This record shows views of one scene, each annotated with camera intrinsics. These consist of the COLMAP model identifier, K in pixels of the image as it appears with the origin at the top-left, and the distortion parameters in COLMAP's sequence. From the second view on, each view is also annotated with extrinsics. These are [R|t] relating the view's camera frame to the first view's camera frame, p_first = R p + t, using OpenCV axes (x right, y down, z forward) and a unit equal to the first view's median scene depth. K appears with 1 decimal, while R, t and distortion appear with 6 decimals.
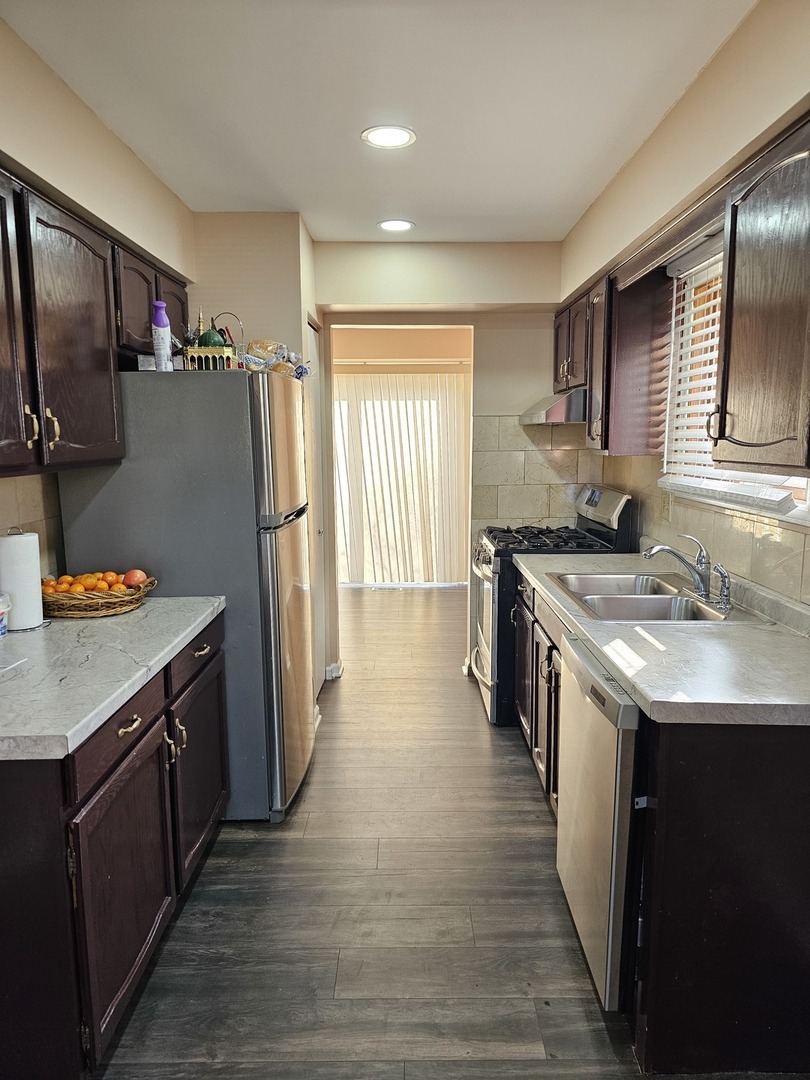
lens RADIAL K [[706.6, 0, 406.7], [0, 706.6, 539.2], [0, 0, 1]] dist [0.030871, -0.027497]
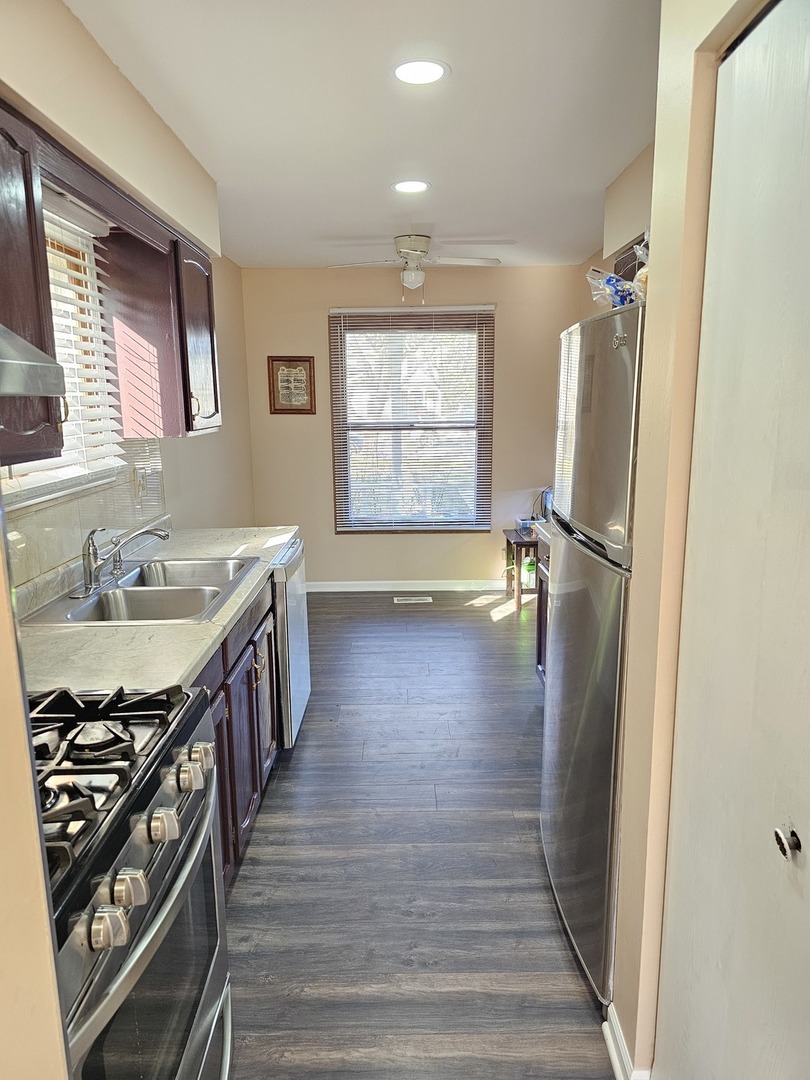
lens RADIAL K [[706.6, 0, 404.3], [0, 706.6, 541.6], [0, 0, 1]] dist [0.030871, -0.027497]
pose [[-0.999852, 0.015898, -0.006615, 0.007644], [0.012770, 0.942317, 0.334478, -0.268026], [0.011551, 0.334344, -0.942380, 1.735111]]
